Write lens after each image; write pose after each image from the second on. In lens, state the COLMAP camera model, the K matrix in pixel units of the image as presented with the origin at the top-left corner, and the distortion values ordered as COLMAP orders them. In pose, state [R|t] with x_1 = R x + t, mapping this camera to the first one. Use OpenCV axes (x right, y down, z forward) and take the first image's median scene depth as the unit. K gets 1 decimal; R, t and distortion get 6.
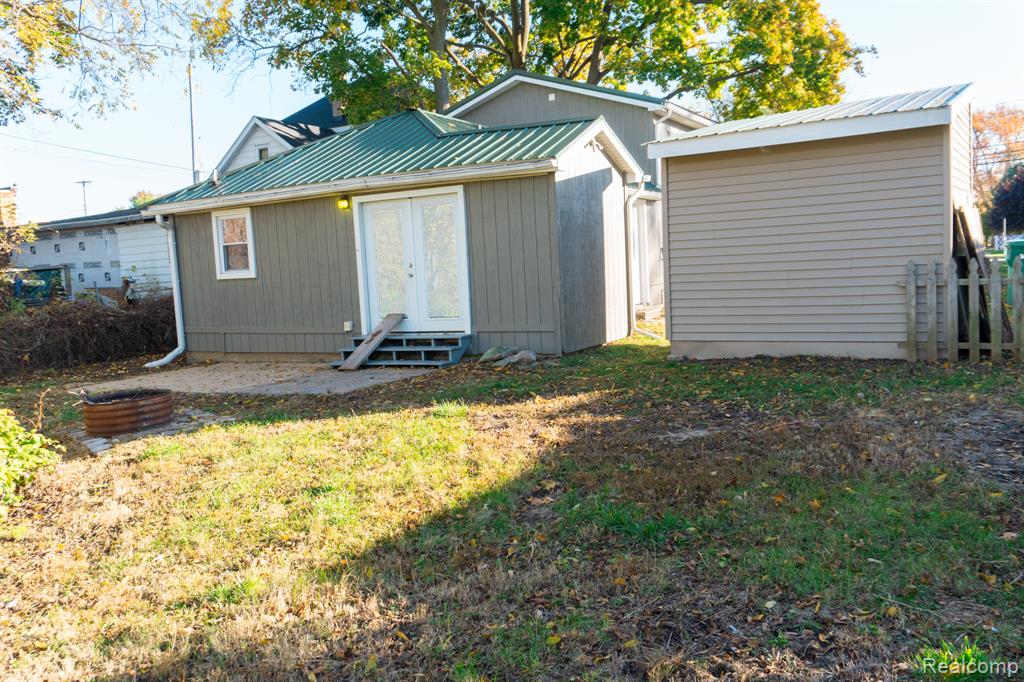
lens RADIAL K [[829.1, 0, 511.3], [0, 829.1, 341.8], [0, 0, 1]] dist [0.008145, -0.010662]
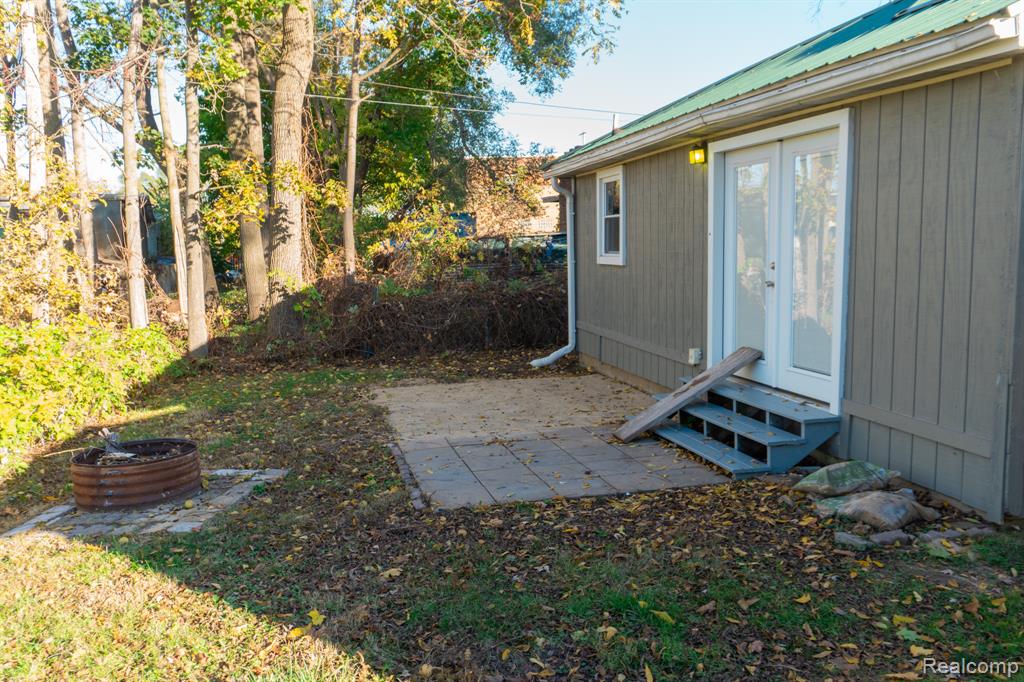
lens RADIAL K [[829.1, 0, 511.6], [0, 829.1, 339.2], [0, 0, 1]] dist [0.008145, -0.010662]
pose [[0.673678, 0.125168, -0.728348, 0.163490], [-0.086002, 0.992135, 0.090954, -0.078102], [0.734003, 0.001366, 0.679144, 0.495451]]
